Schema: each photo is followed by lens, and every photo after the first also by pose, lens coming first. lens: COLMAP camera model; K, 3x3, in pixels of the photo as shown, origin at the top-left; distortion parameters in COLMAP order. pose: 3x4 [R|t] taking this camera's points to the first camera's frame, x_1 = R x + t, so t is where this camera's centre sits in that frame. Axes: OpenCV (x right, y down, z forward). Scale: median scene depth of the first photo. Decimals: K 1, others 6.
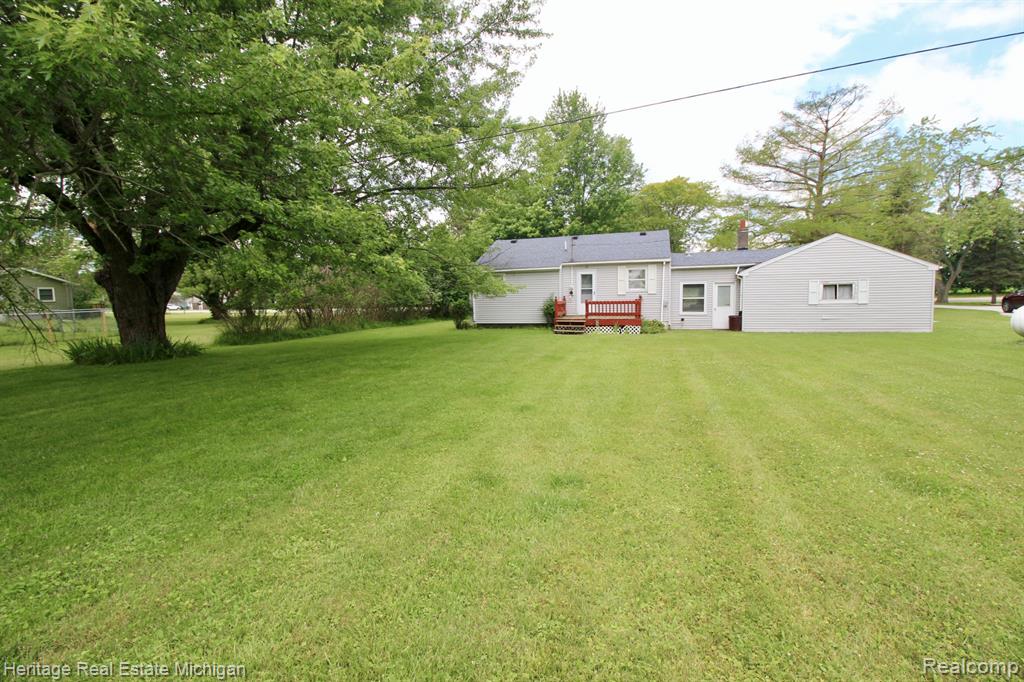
lens RADIAL K [[474.3, 0, 512.4], [0, 474.3, 342.2], [0, 0, 1]] dist [-0.005505, -0.009647]
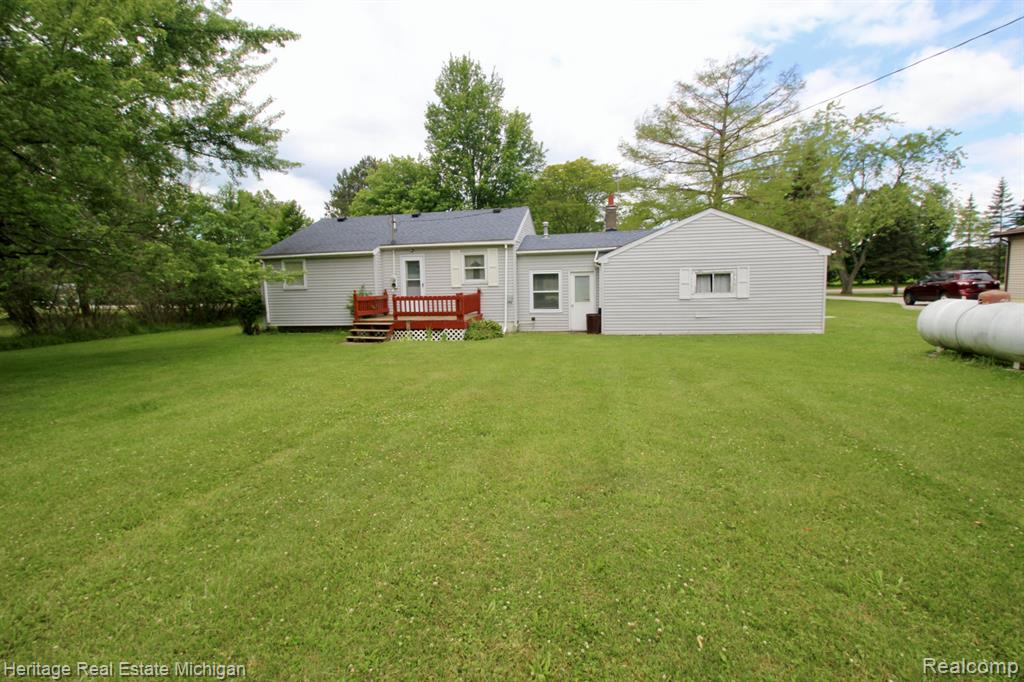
lens RADIAL K [[474.3, 0, 511.9], [0, 474.3, 341.0], [0, 0, 1]] dist [-0.005505, -0.009647]
pose [[0.992999, -0.015921, 0.117044, 0.140973], [0.014264, 0.999786, 0.014984, -0.014315], [-0.117258, -0.013209, 0.993014, 0.136399]]
